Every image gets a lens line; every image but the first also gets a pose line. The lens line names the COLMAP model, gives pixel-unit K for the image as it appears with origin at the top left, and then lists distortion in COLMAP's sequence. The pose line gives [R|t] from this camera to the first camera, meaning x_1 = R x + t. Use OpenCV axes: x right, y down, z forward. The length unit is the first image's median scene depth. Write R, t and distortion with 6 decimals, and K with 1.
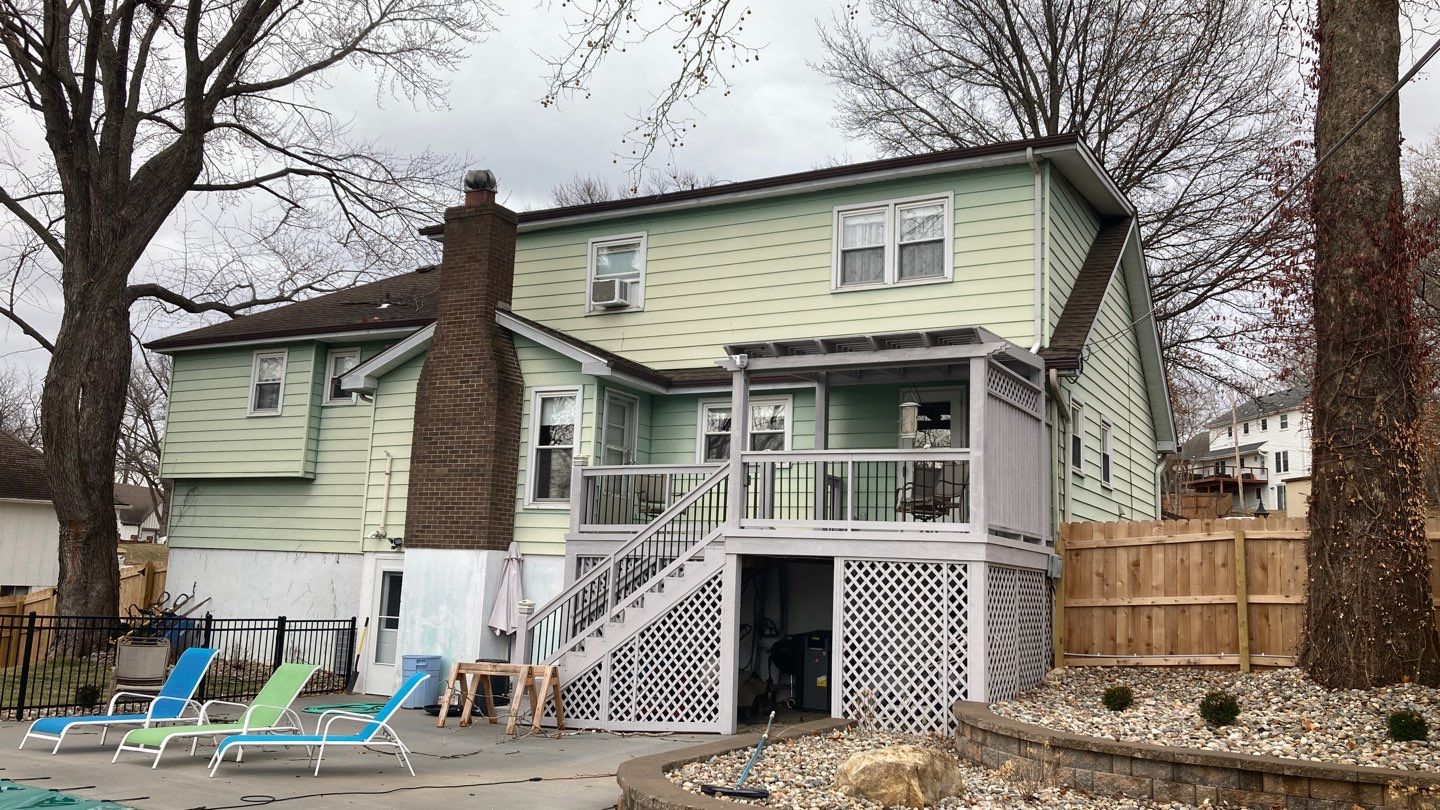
lens RADIAL K [[1195.7, 0, 710.3], [0, 1195.7, 383.9], [0, 0, 1]] dist [0.057229, -0.099455]
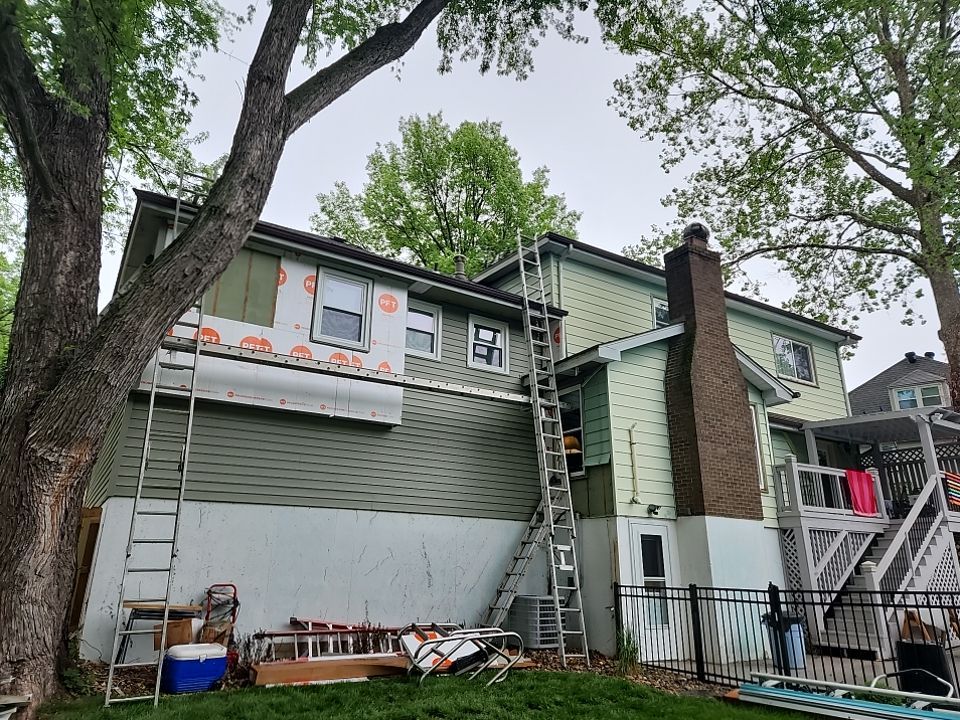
lens RADIAL K [[648.9, 0, 477.5], [0, 648.9, 350.8], [0, 0, 1]] dist [0.075420, -0.044481]
pose [[0.485694, 0.249323, 0.837819, -1.059152], [-0.138960, 0.968295, -0.207594, 0.168176], [-0.863013, -0.015597, 0.504941, 1.014508]]
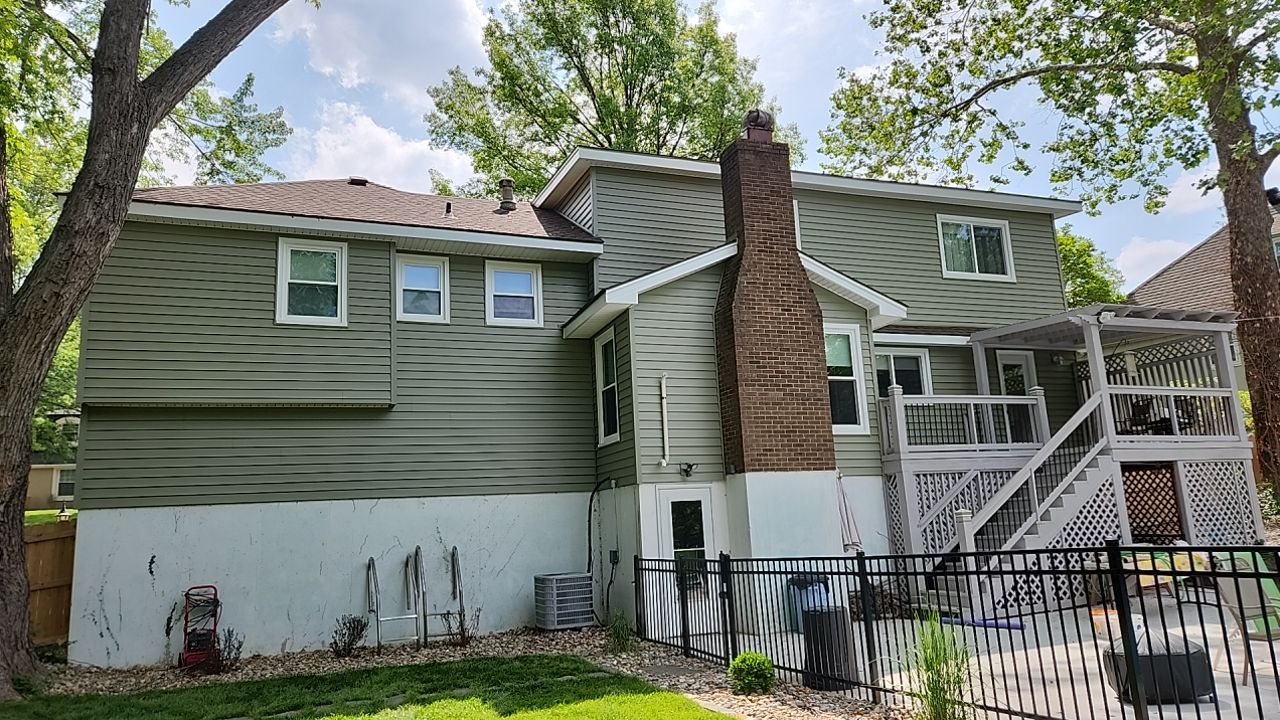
lens RADIAL K [[870.8, 0, 635.5], [0, 870.8, 358.2], [0, 0, 1]] dist [0.071406, -0.032661]
pose [[0.641371, 0.077292, 0.763327, -0.993361], [-0.052973, 0.997000, -0.056443, 0.102857], [-0.765400, -0.004235, 0.643541, 0.712111]]
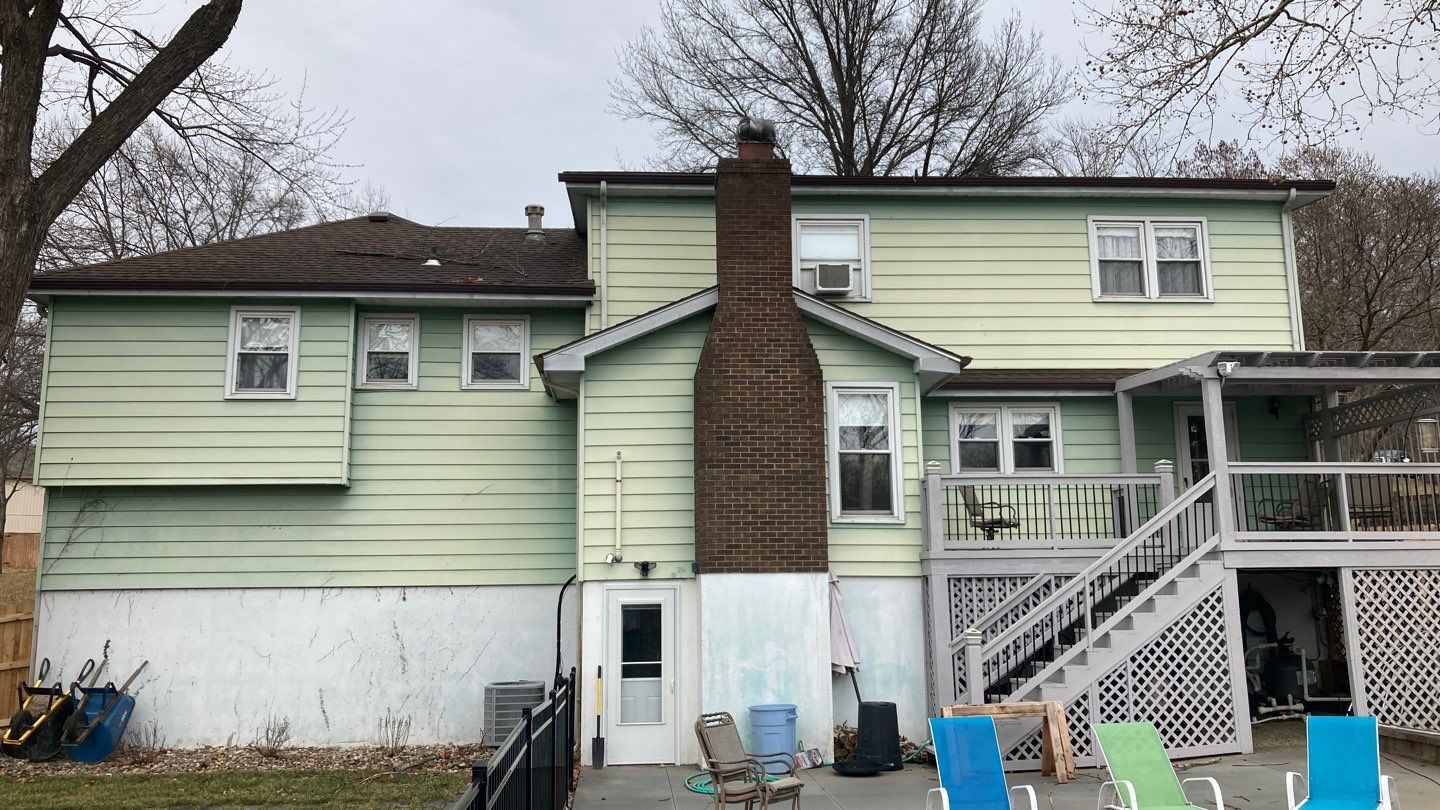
lens RADIAL K [[1195.7, 0, 705.8], [0, 1195.7, 390.2], [0, 0, 1]] dist [0.057229, -0.099455]
pose [[0.837133, 0.045427, 0.545109, -0.802959], [-0.045504, 0.998875, -0.013359, 0.028381], [-0.545103, -0.013621, 0.838259, 0.382843]]
